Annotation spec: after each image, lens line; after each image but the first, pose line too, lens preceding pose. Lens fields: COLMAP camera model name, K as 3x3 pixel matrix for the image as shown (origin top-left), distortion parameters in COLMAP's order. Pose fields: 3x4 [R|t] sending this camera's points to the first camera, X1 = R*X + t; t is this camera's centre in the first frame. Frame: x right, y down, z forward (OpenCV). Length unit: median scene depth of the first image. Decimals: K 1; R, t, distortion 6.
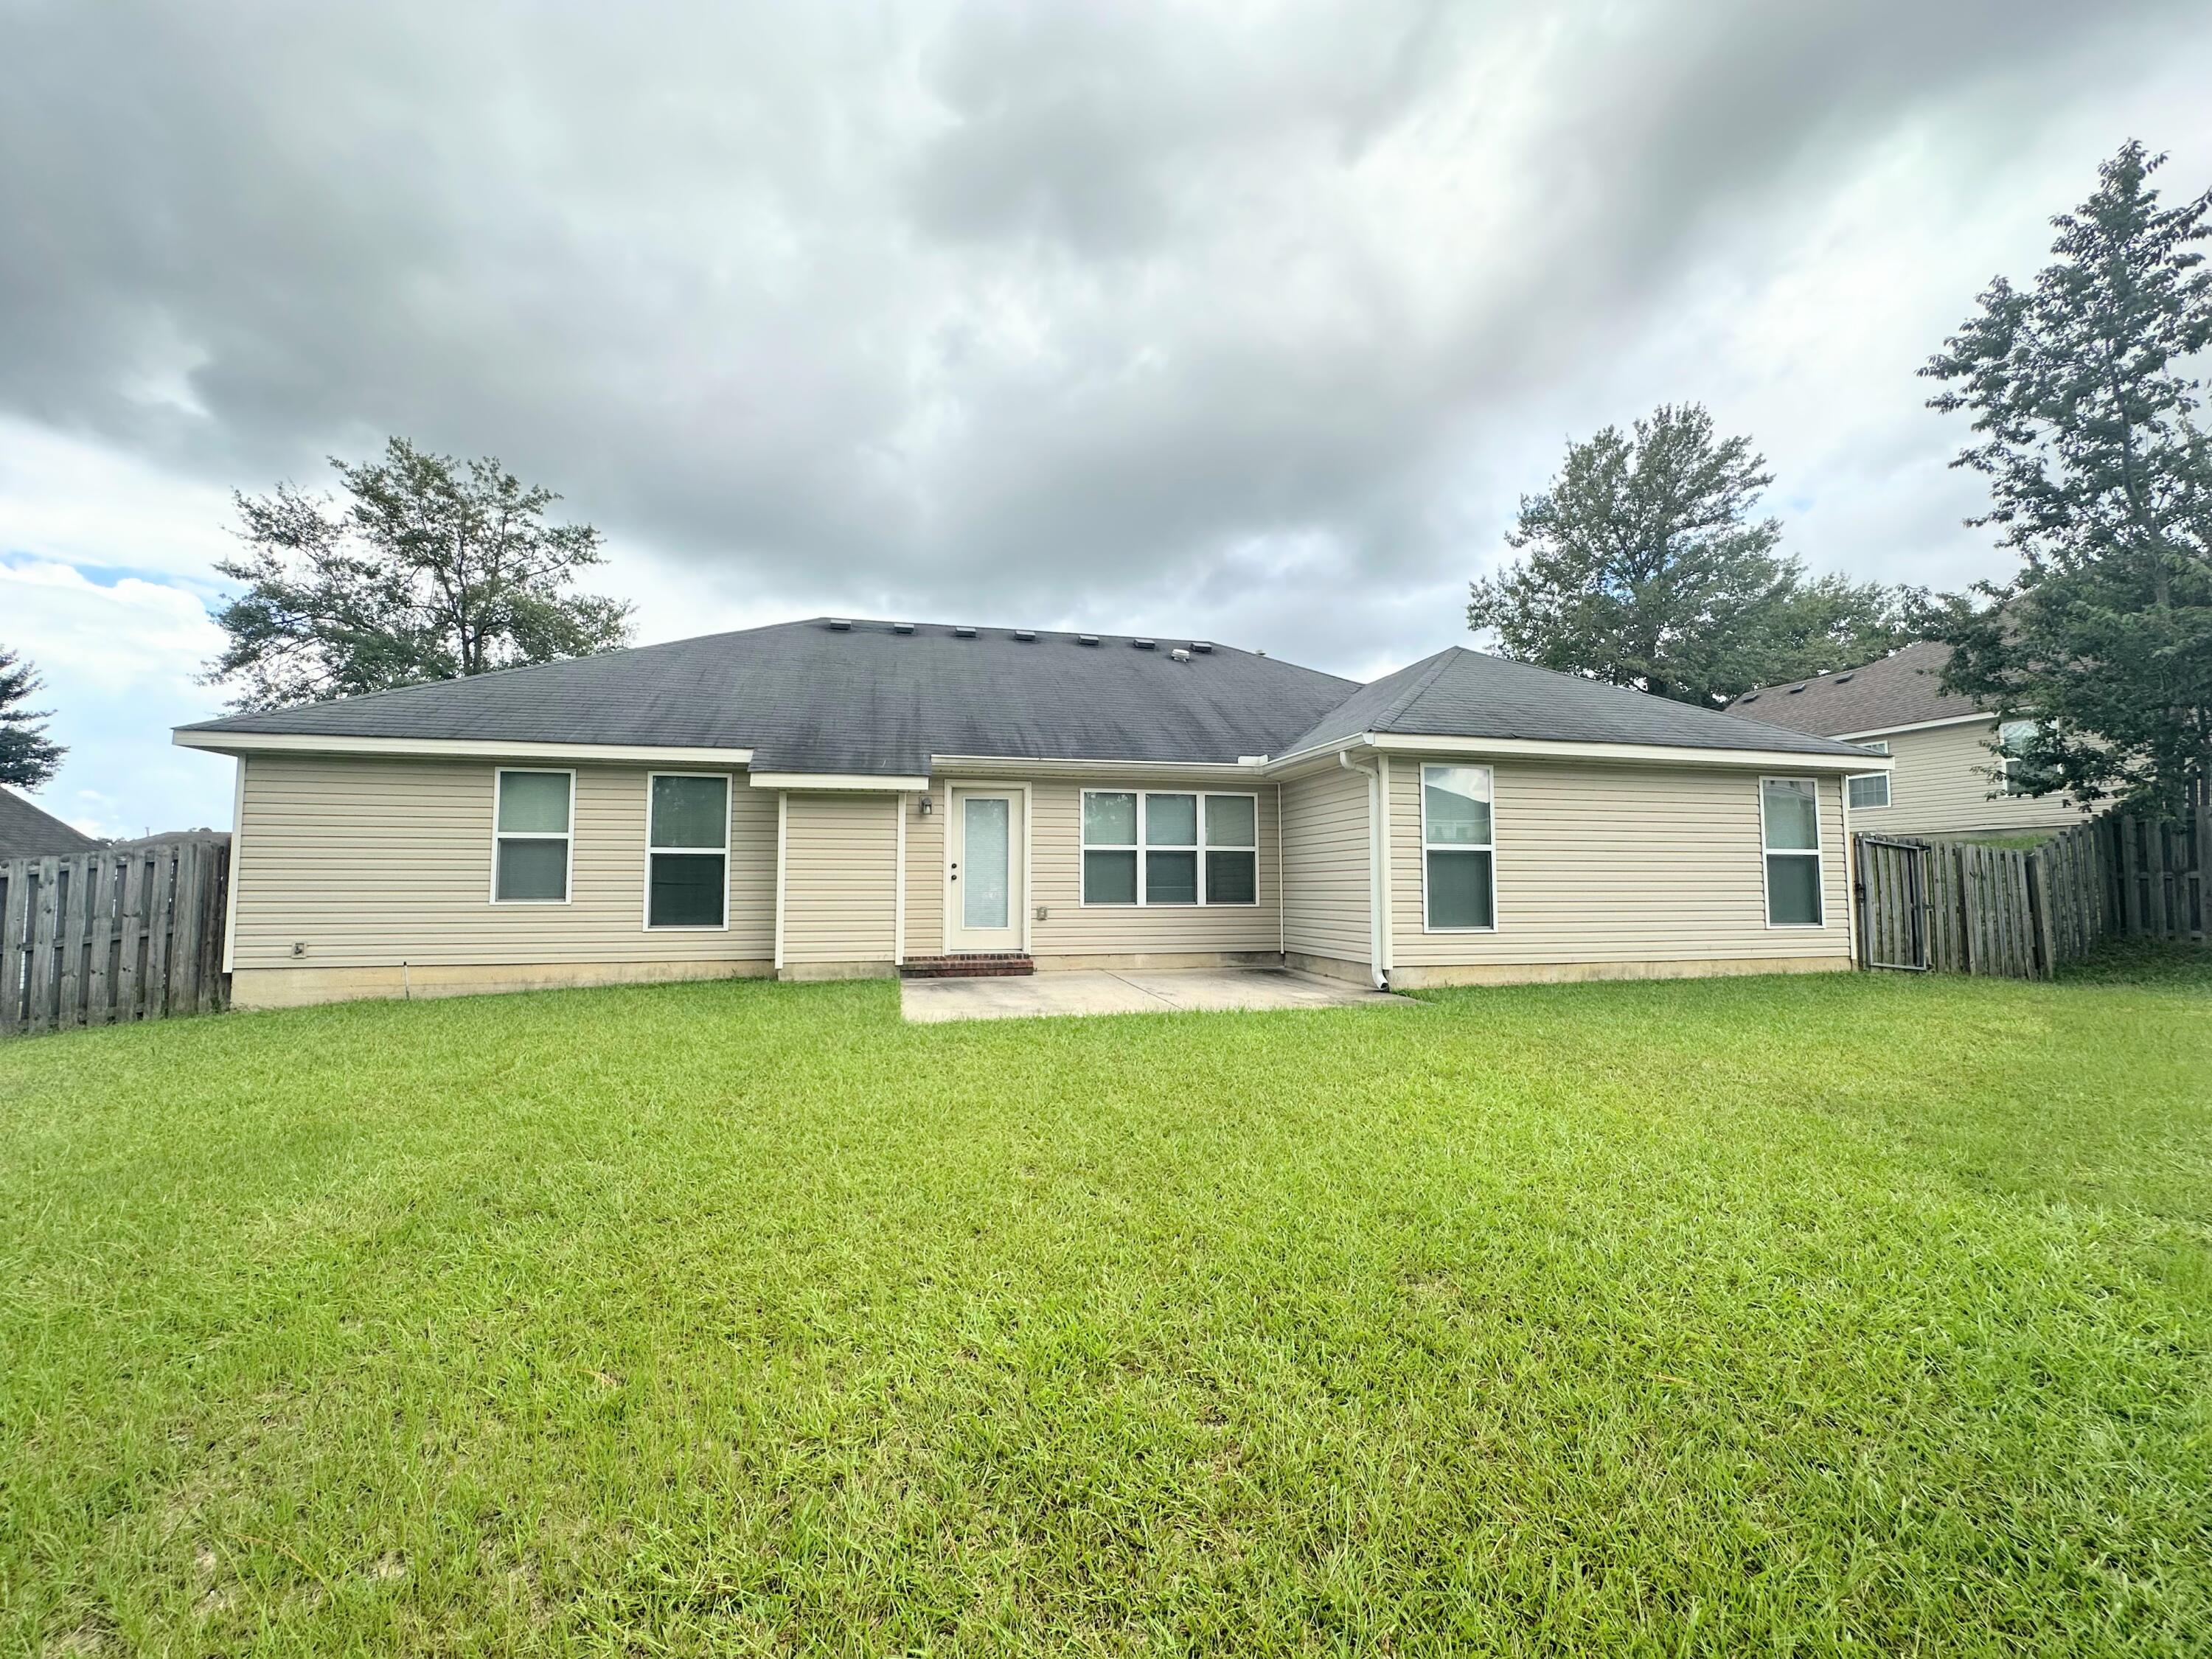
lens RADIAL K [[884.5, 0, 1108.0], [0, 884.5, 831.6], [0, 0, 1]] dist [-0.005431, 0.000628]
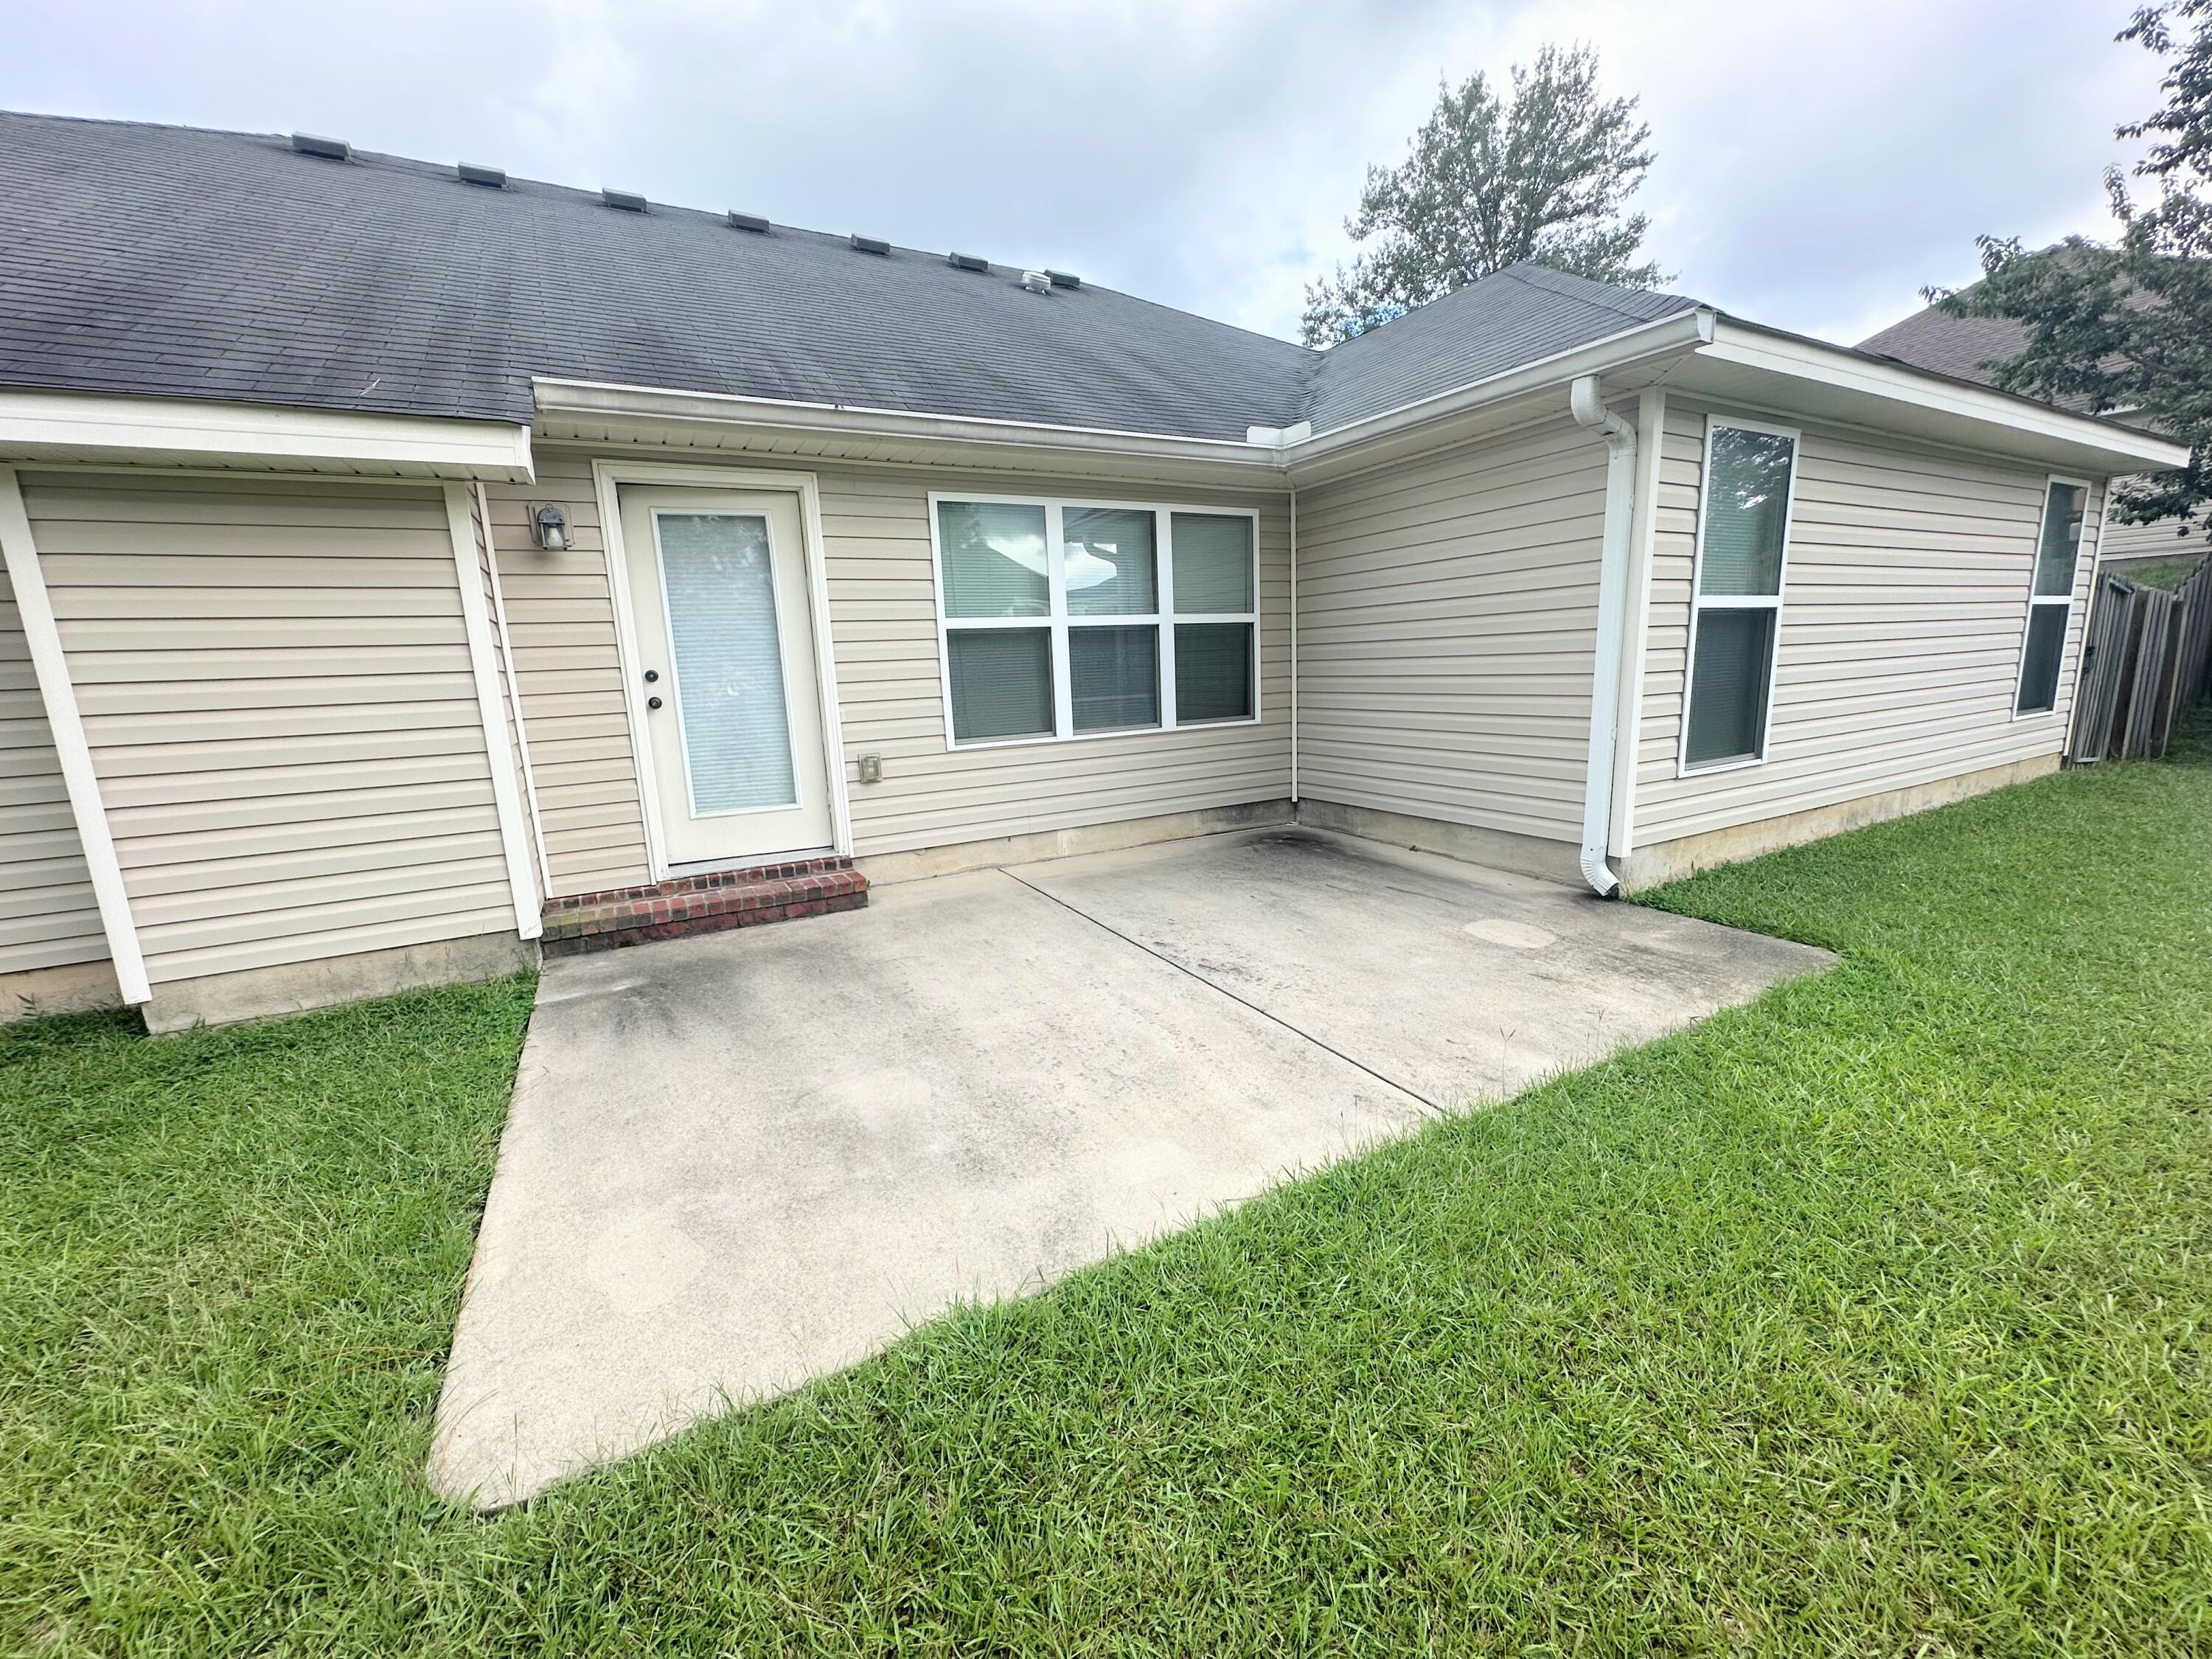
lens RADIAL K [[884.5, 0, 1109.1], [0, 884.5, 832.9], [0, 0, 1]] dist [-0.005431, 0.000628]
pose [[0.963604, -0.088362, 0.252307, -0.070208], [0.022327, 0.967098, 0.253421, 0.008126], [-0.266398, -0.238565, 0.933873, 0.493507]]
